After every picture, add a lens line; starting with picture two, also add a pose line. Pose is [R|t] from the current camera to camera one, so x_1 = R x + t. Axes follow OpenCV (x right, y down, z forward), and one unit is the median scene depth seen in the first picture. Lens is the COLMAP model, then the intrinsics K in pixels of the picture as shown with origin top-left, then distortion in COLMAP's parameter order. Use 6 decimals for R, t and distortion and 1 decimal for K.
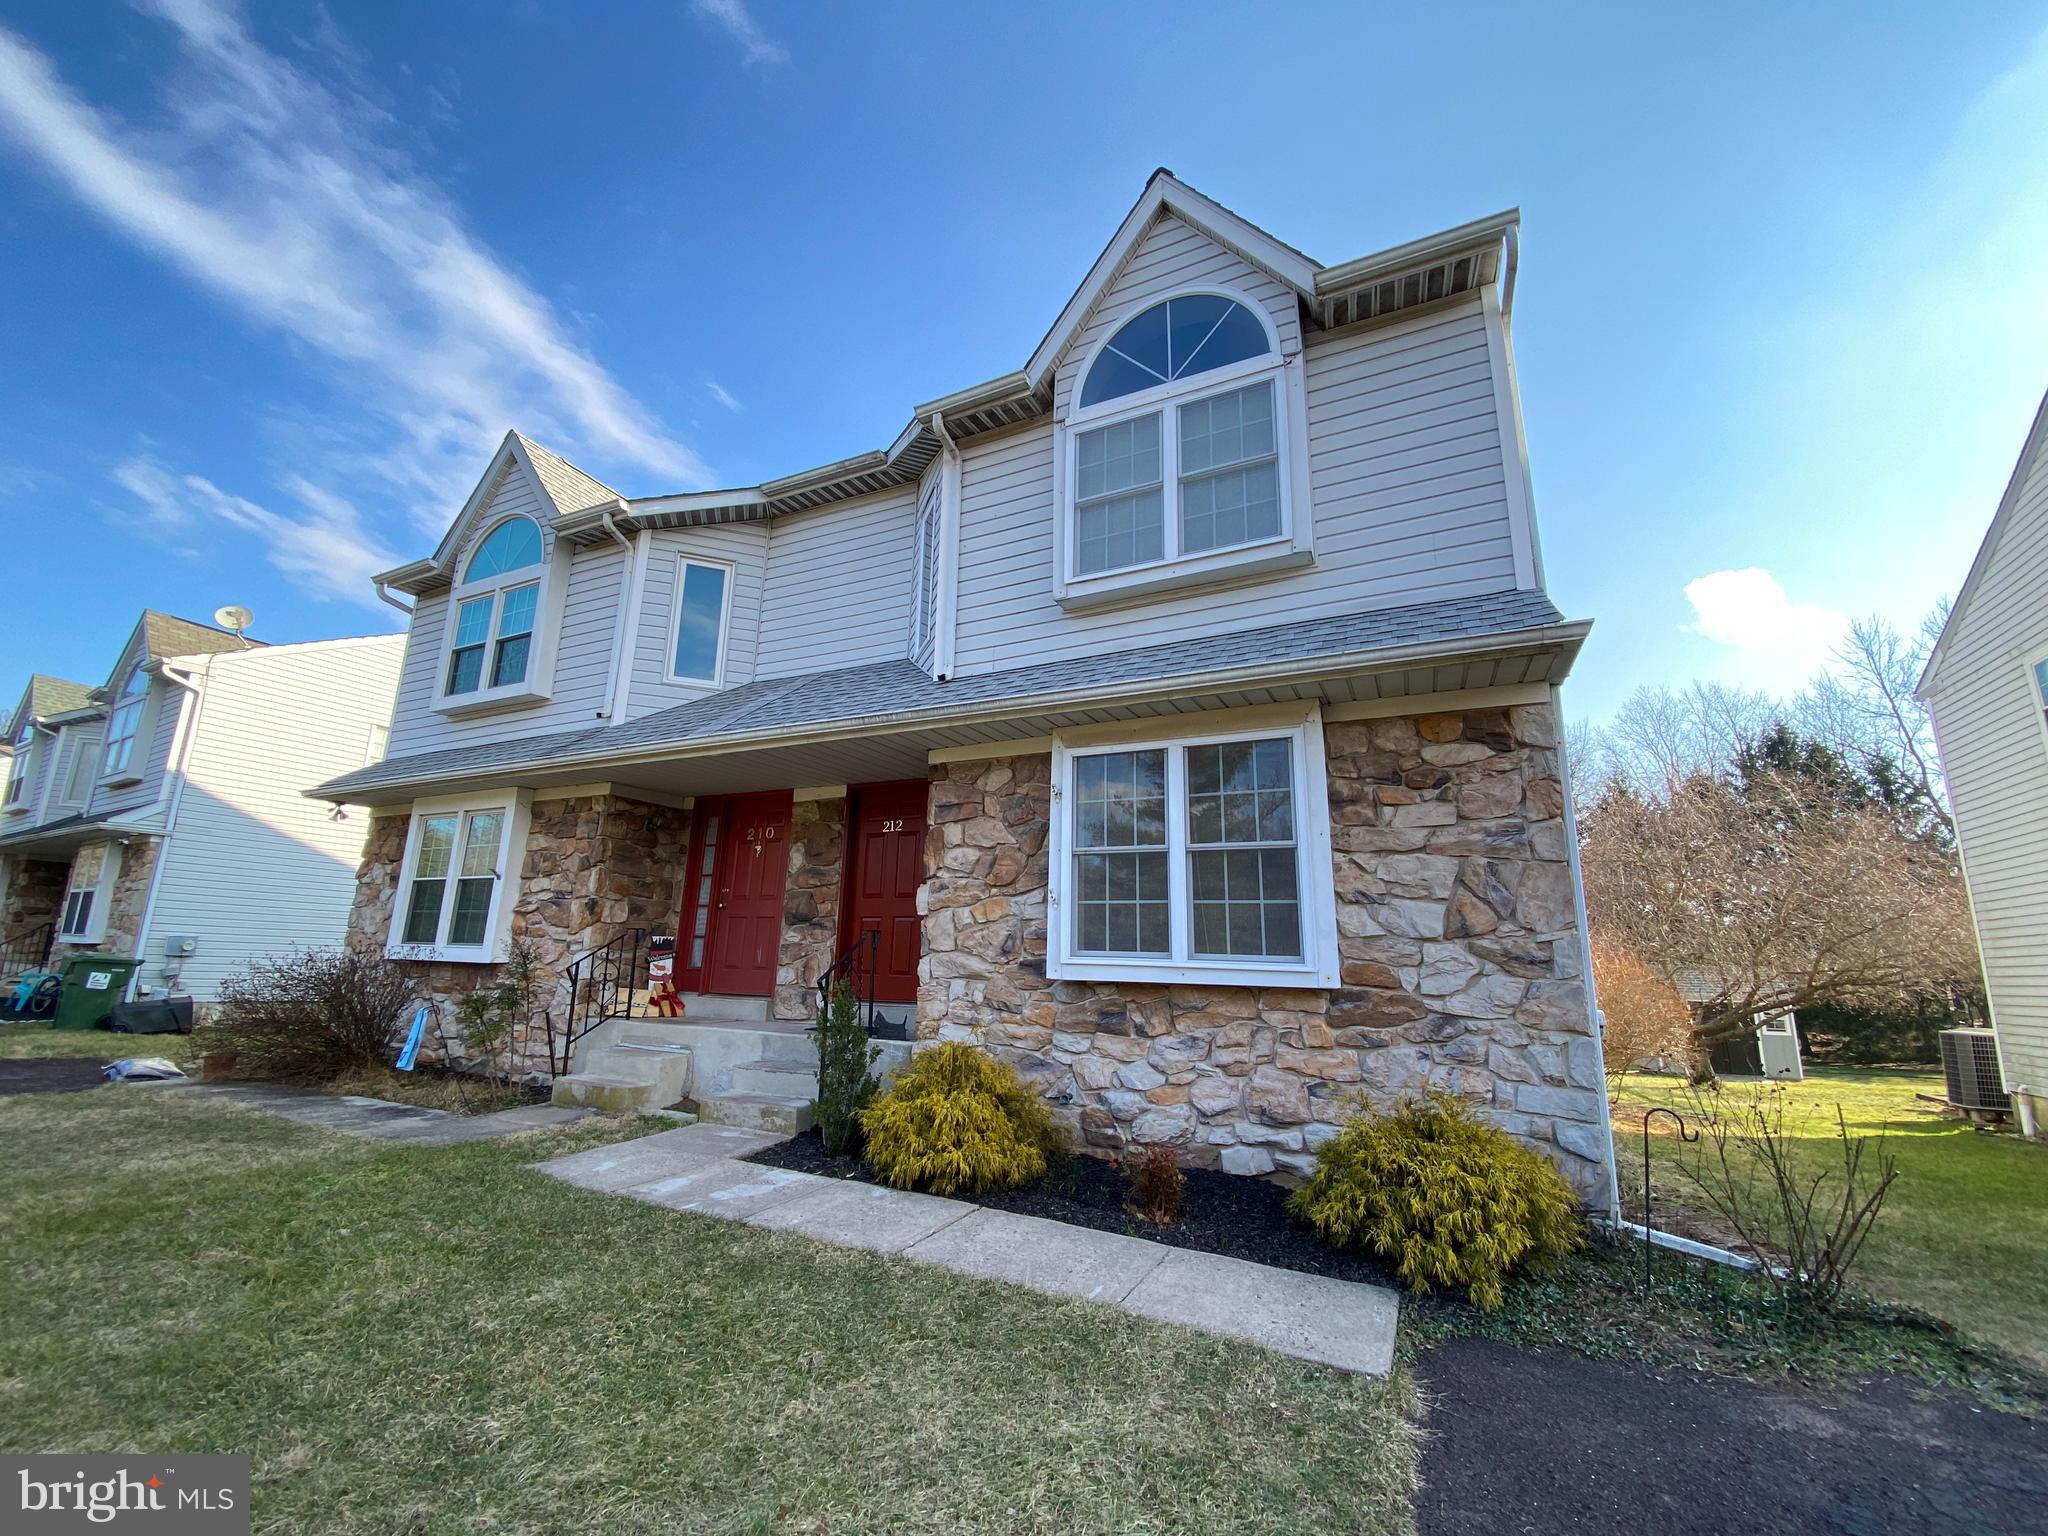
lens RADIAL K [[827.6, 0, 1020.9], [0, 827.6, 781.5], [0, 0, 1]] dist [-0.018384, -0.003547]
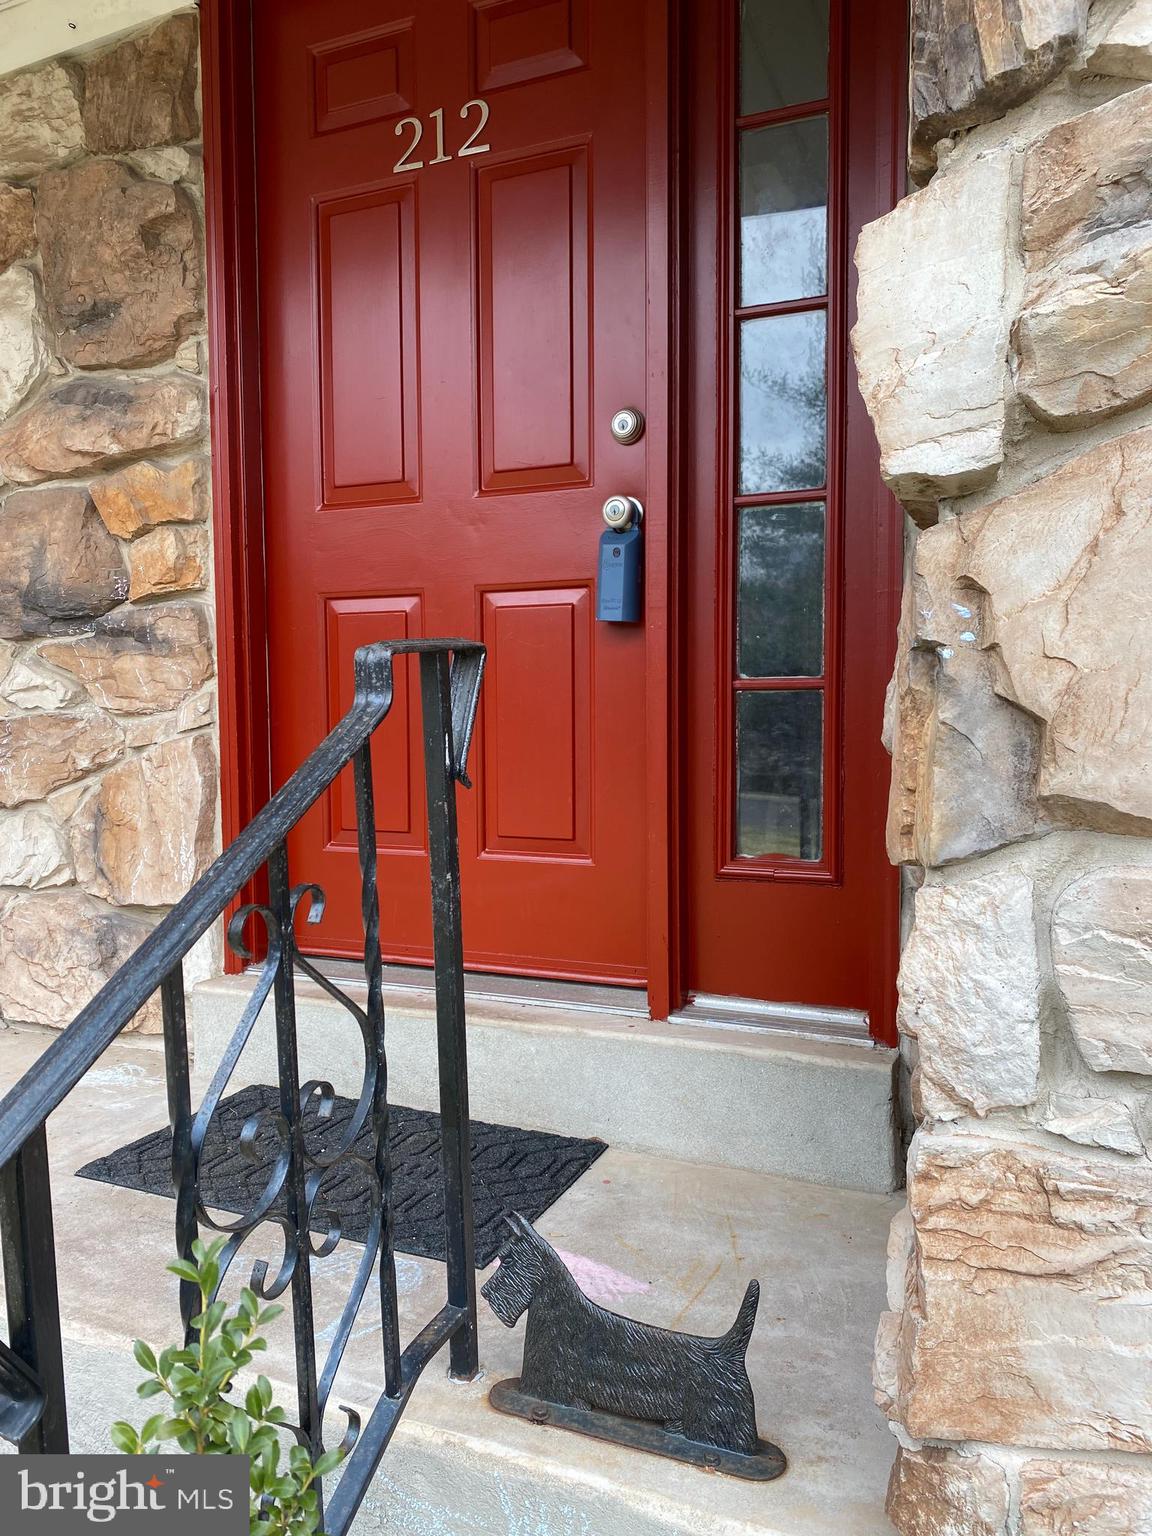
lens RADIAL K [[1160.6, 0, 548.7], [0, 1160.6, 766.9], [0, 0, 1]] dist [0.042233, -0.031732]
pose [[0.999391, -0.032208, 0.013432, -0.184703], [0.027321, 0.961620, 0.273021, 0.167492], [-0.021710, -0.272488, 0.961914, 0.916029]]
